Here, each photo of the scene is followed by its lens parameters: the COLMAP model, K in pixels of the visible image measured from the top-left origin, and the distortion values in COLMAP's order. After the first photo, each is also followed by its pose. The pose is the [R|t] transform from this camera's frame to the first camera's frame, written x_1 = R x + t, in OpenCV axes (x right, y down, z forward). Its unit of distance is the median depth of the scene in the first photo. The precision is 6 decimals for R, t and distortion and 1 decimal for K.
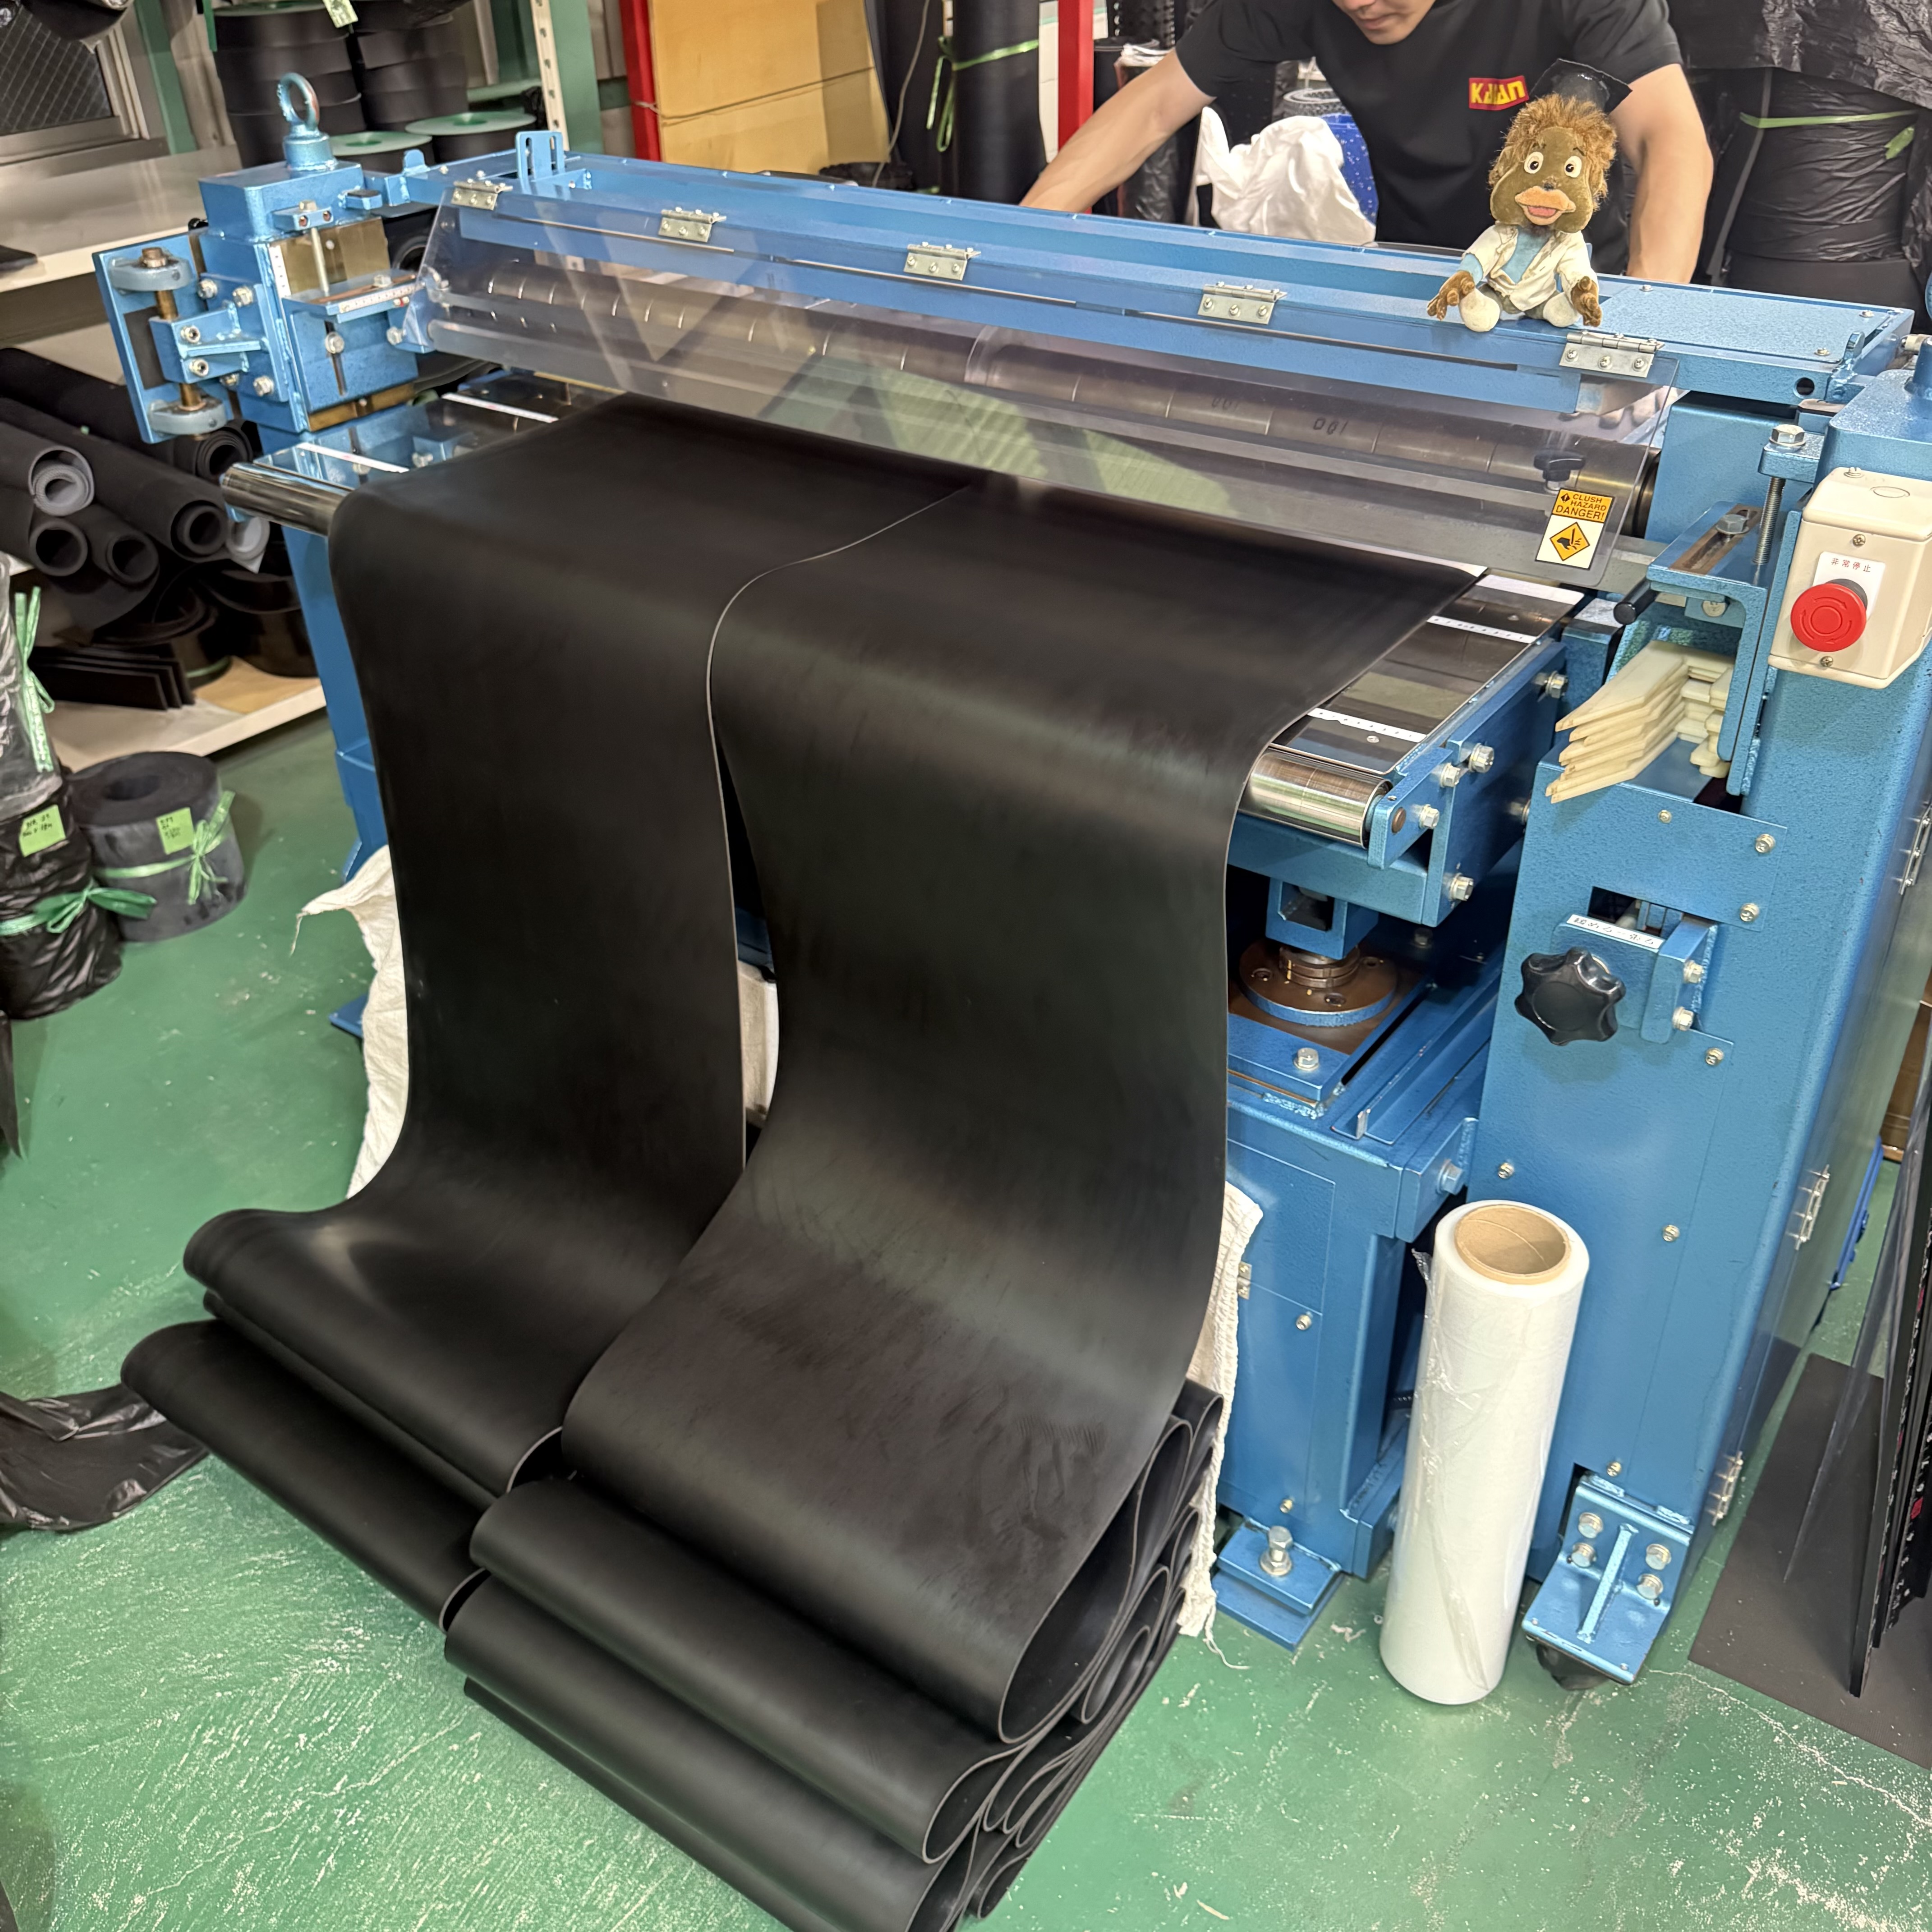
lens RADIAL K [[1856.0, 0, 935.3], [0, 1856.0, 997.8], [0, 0, 1]] dist [0.003256, 0.000000]
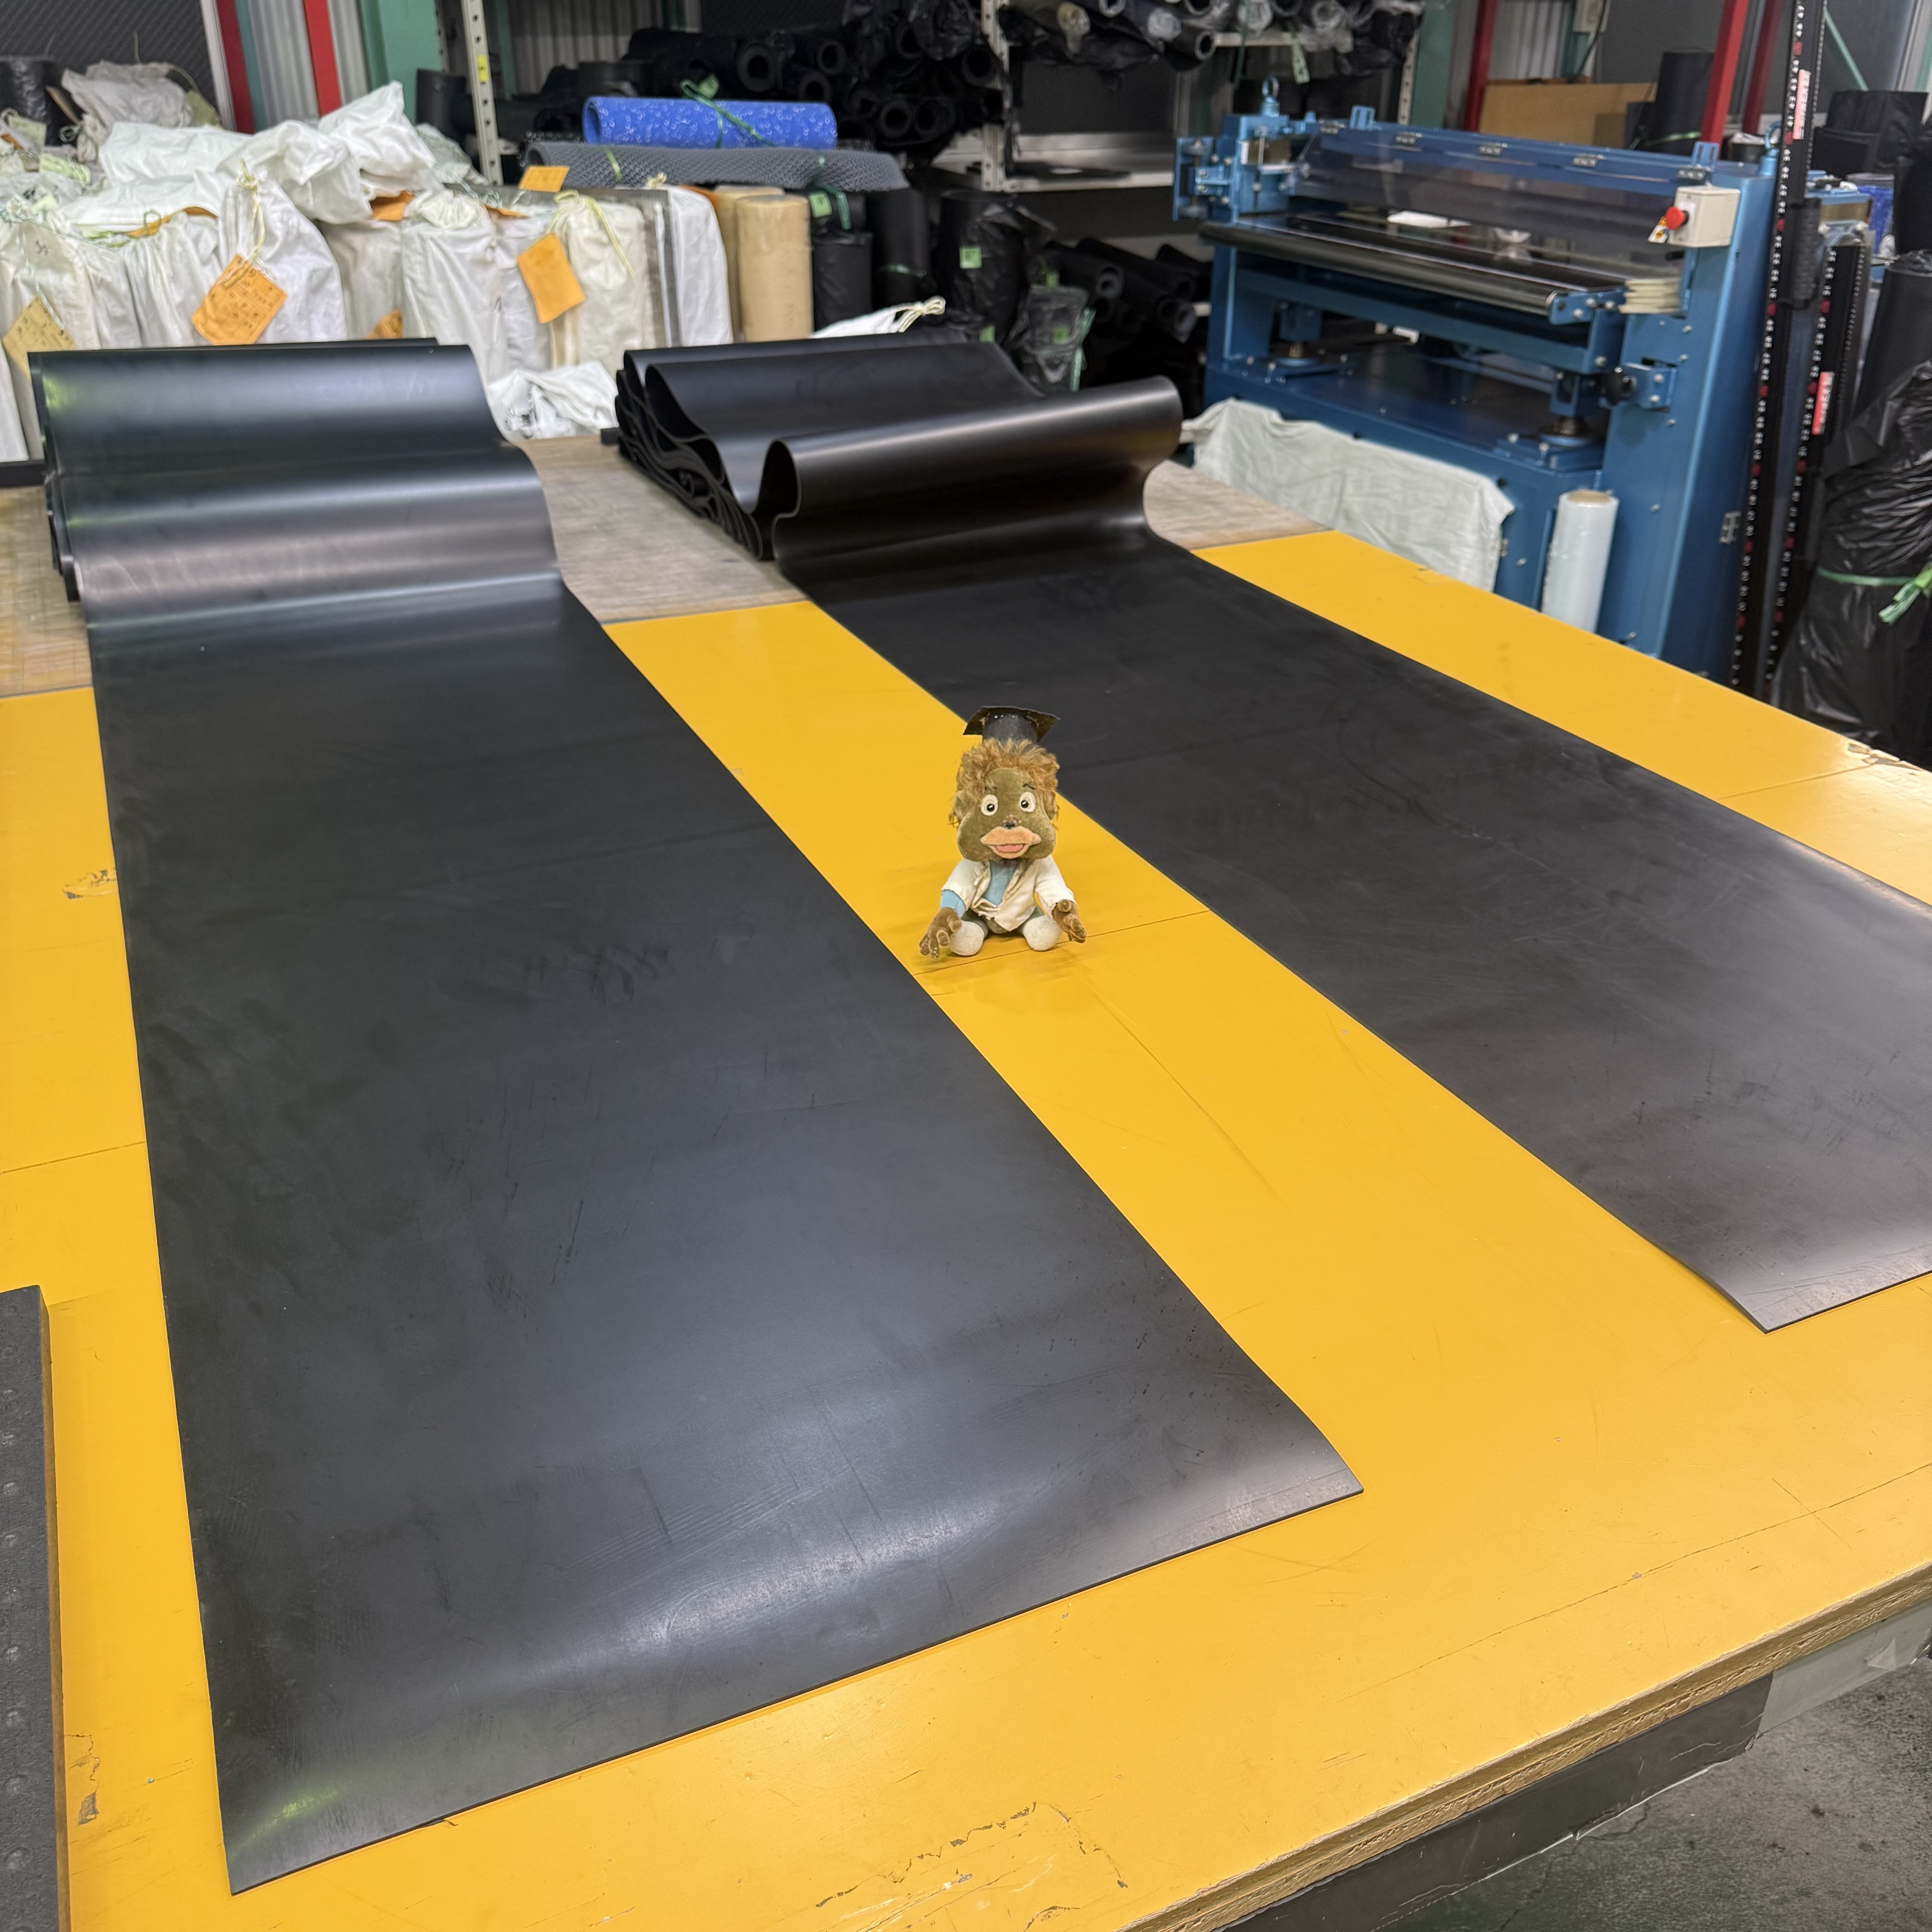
lens RADIAL K [[1856.0, 0, 958.9], [0, 1856.0, 973.0], [0, 0, 1]] dist [0.003256, 0.000000]
pose [[0.894967, 0.244578, -0.373116, 0.483862], [-0.276919, 0.960264, -0.034772, 0.828755], [0.349785, 0.134443, 0.927133, -1.244513]]
